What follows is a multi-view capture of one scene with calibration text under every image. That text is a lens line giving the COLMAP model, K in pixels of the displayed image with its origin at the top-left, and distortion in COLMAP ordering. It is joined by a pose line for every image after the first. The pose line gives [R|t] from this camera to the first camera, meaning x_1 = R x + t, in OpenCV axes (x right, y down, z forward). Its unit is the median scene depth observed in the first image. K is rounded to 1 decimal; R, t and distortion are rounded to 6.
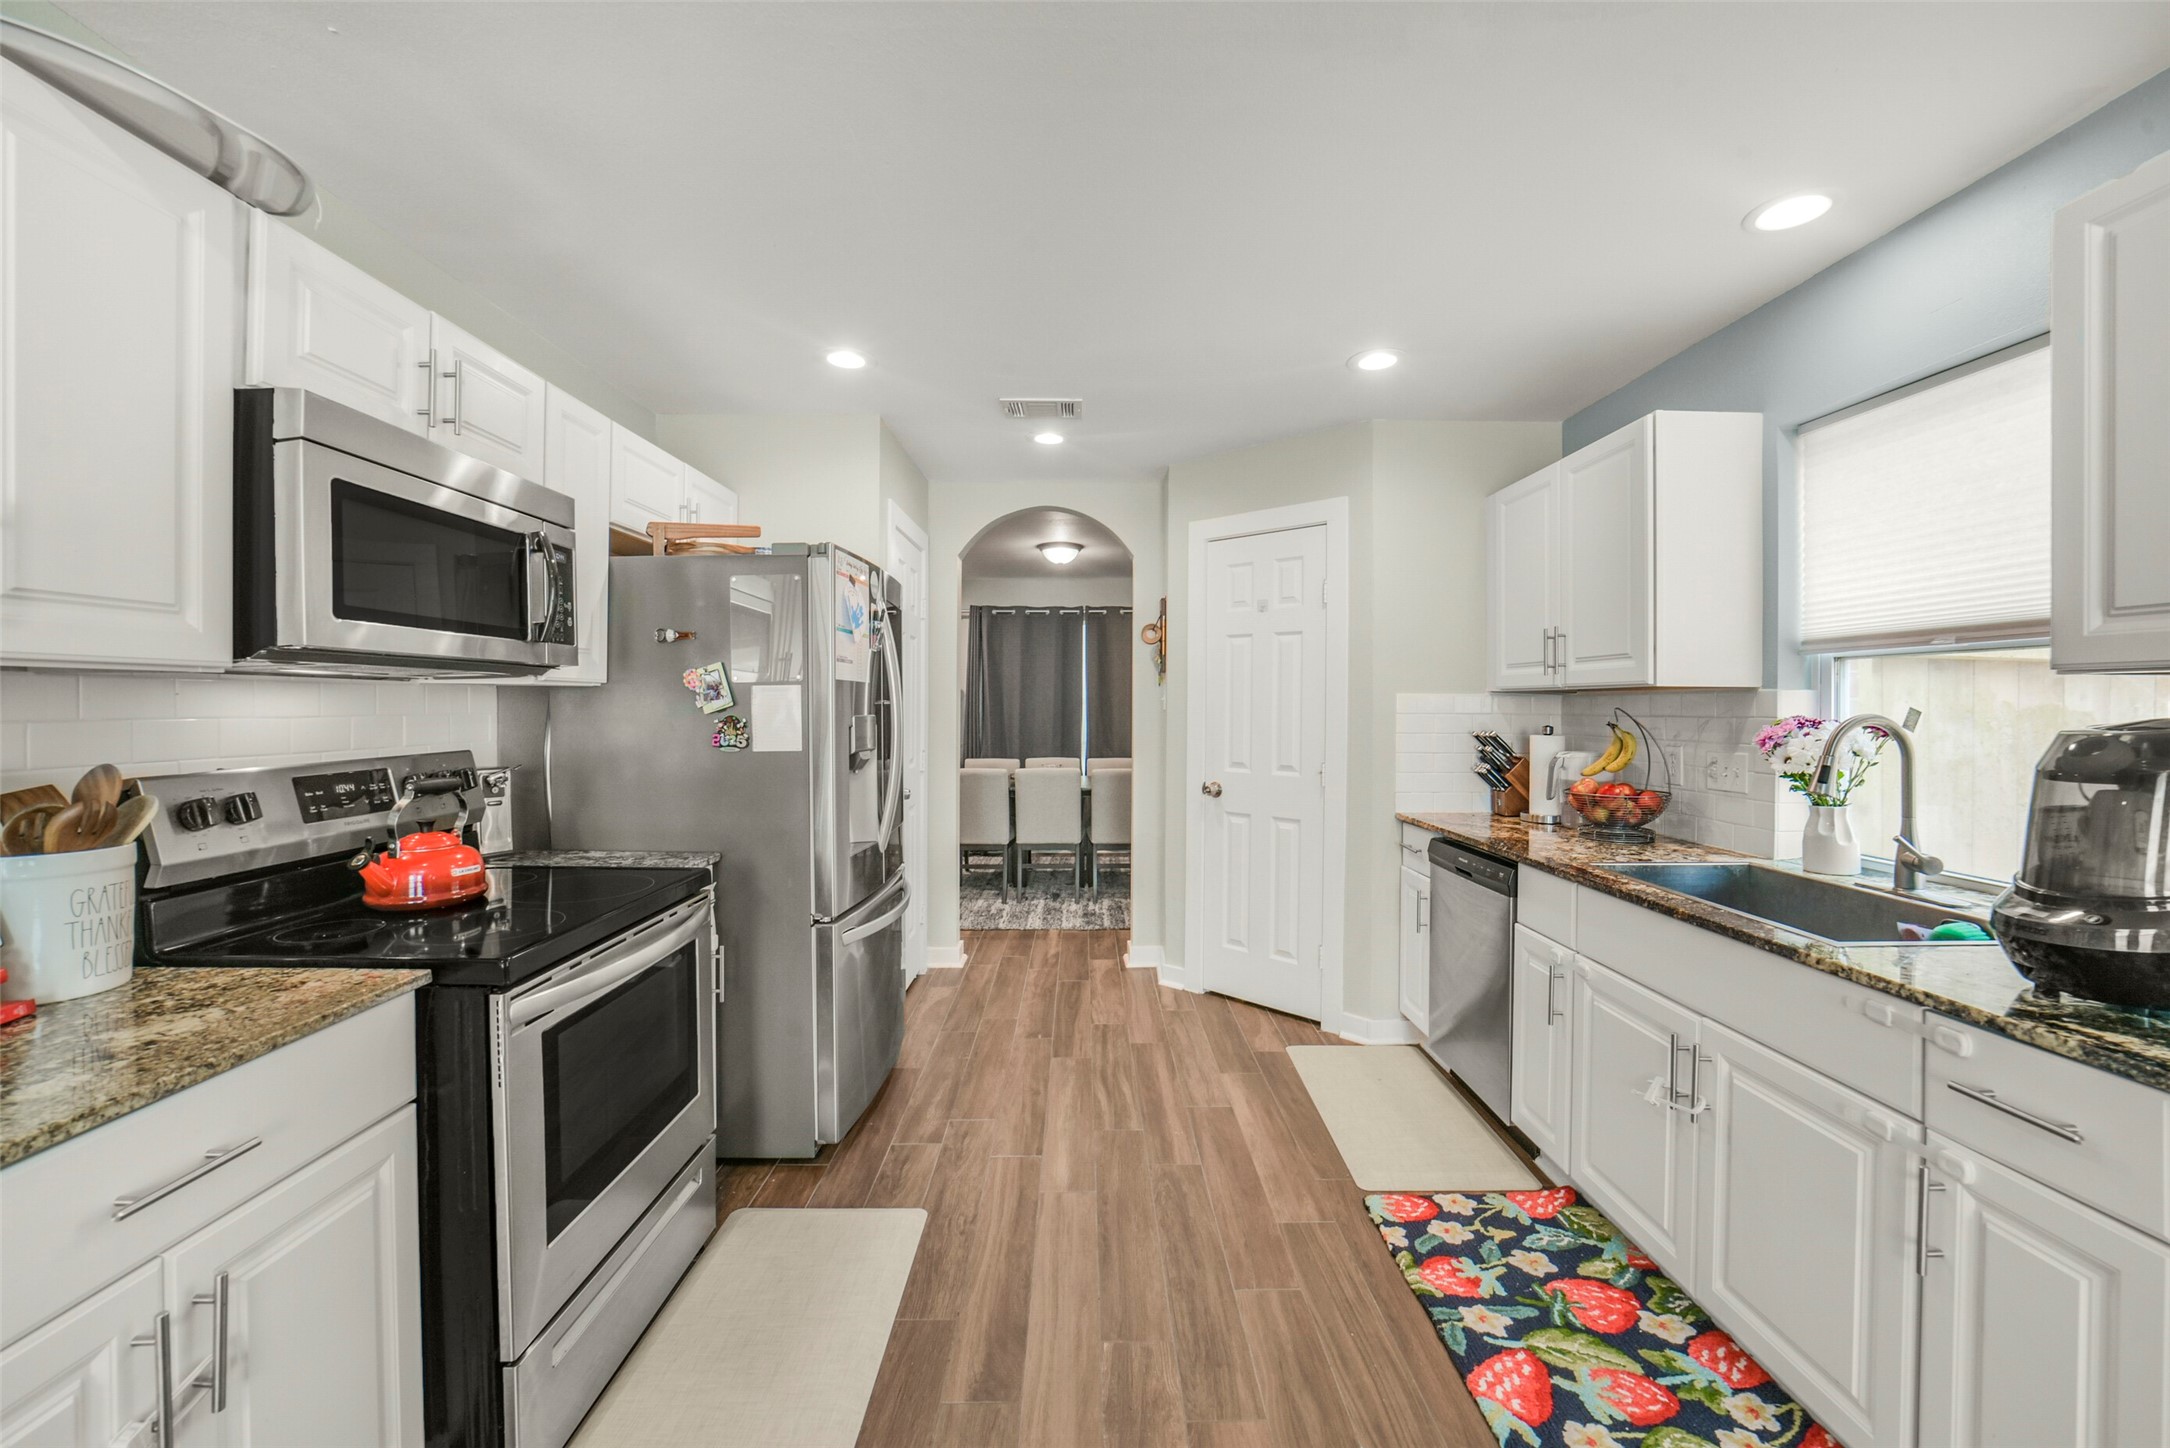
lens RADIAL K [[858.3, 0, 1102.4], [0, 858.3, 702.1], [0, 0, 1]] dist [-0.038195, 0.008770]
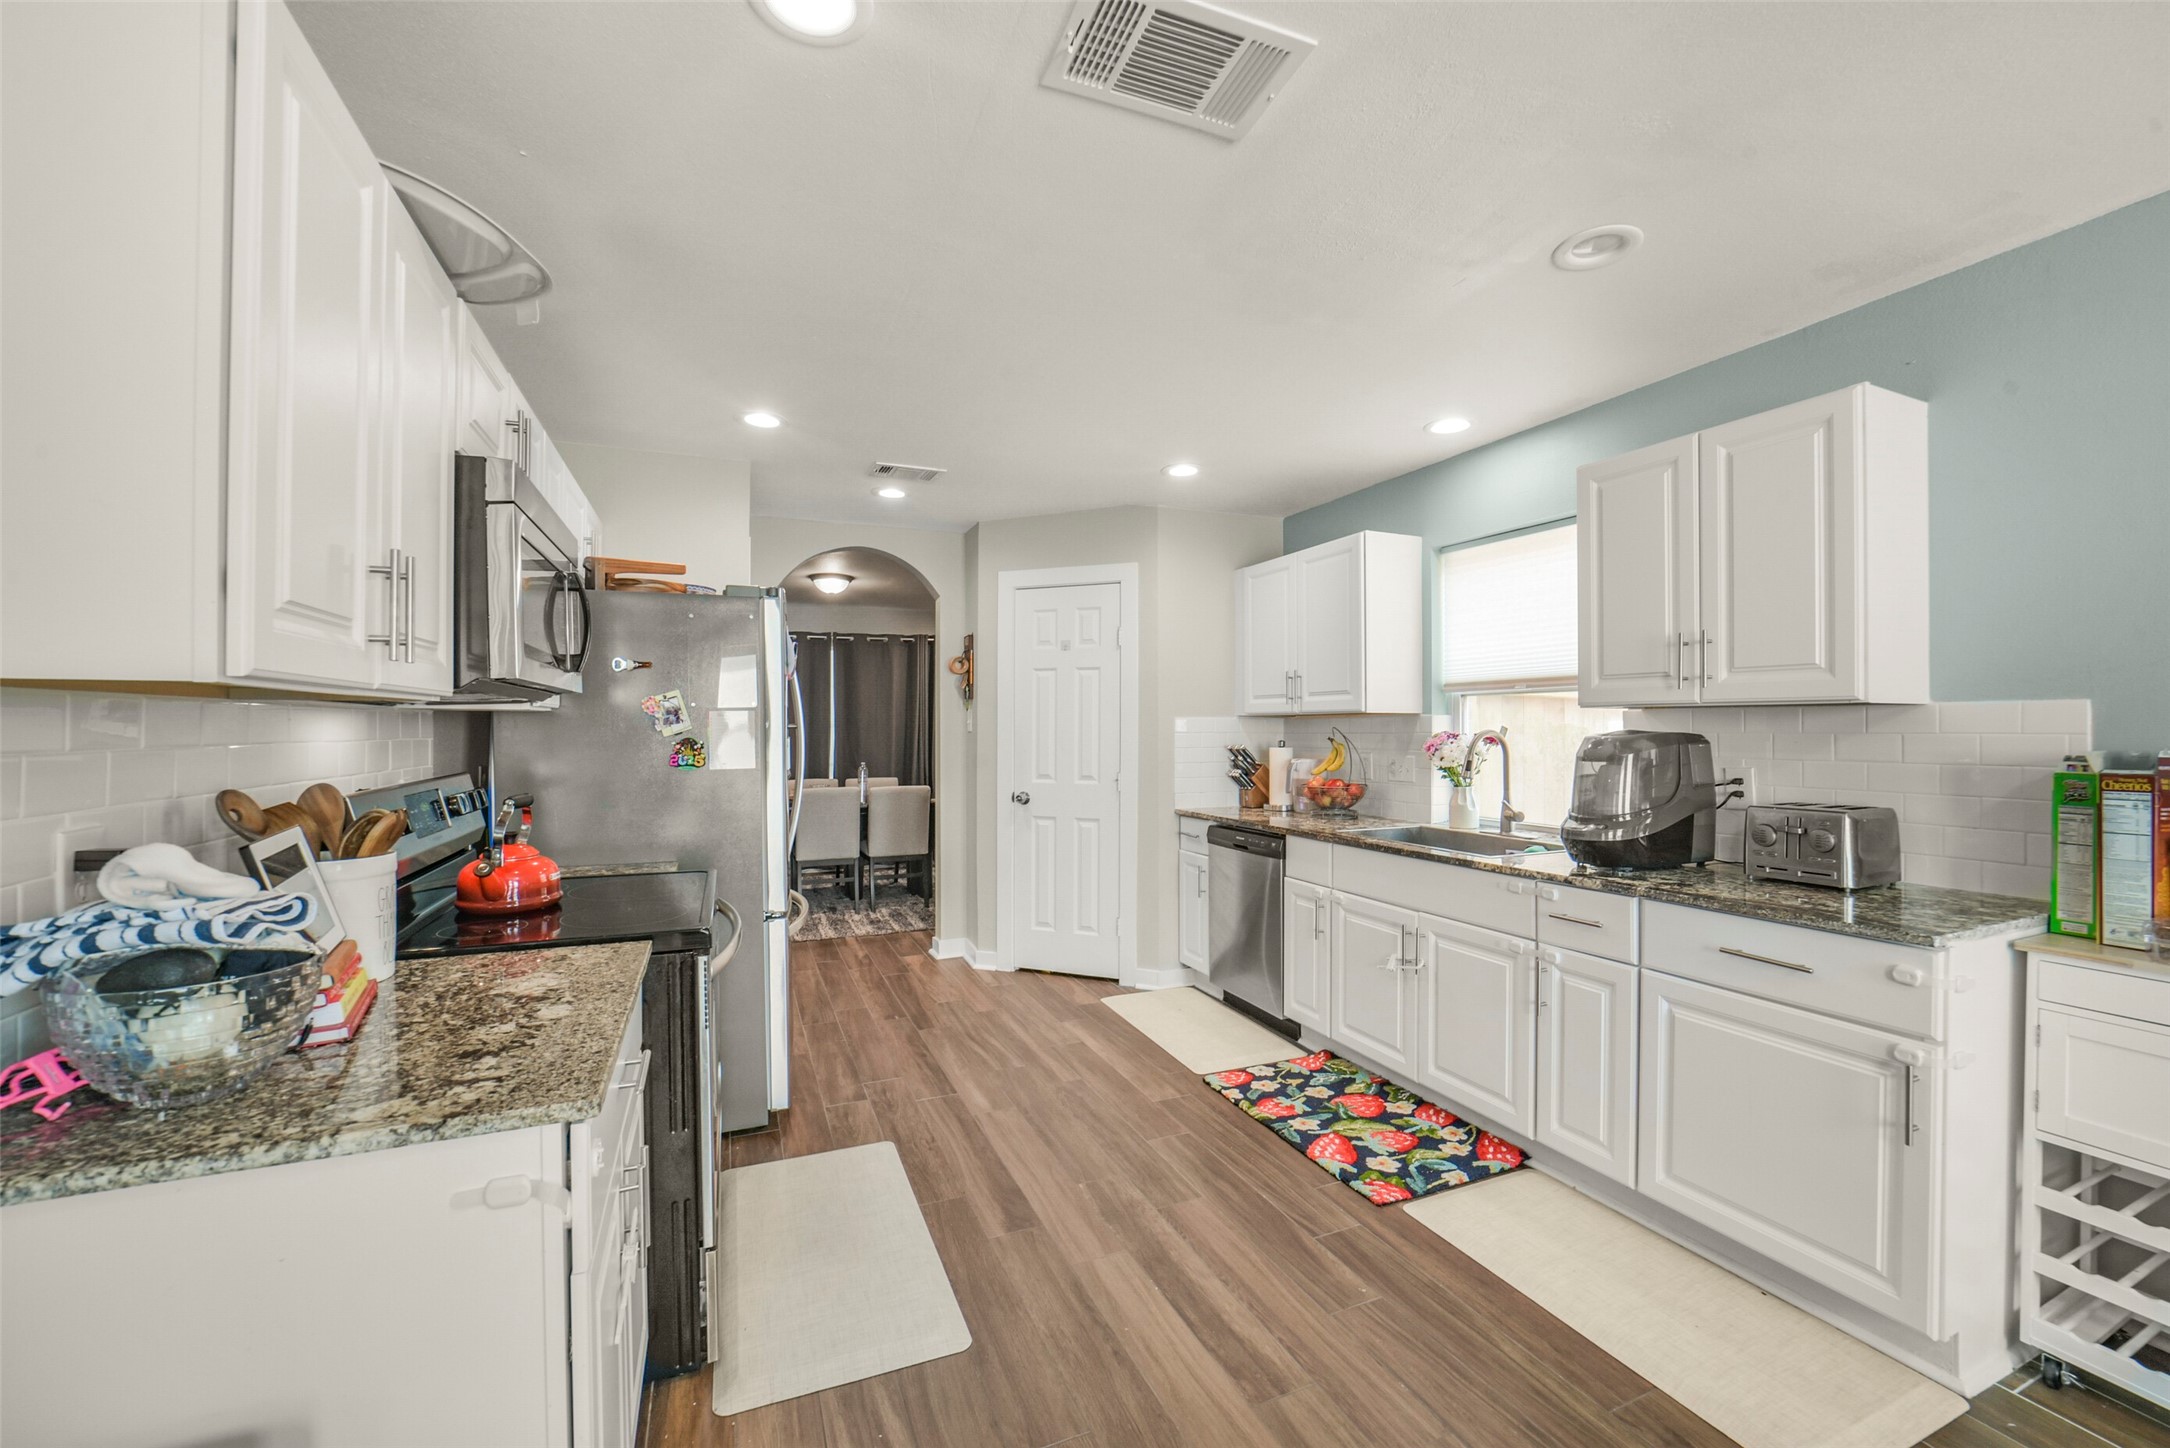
lens RADIAL K [[862.6, 0, 1092.9], [0, 862.6, 717.1], [0, 0, 1]] dist [-0.039136, 0.009232]
pose [[0.926439, -0.000498, 0.376446, -0.395844], [0.003945, 0.999957, -0.008385, 0.000188], [-0.376425, 0.009253, 0.926401, -0.252054]]
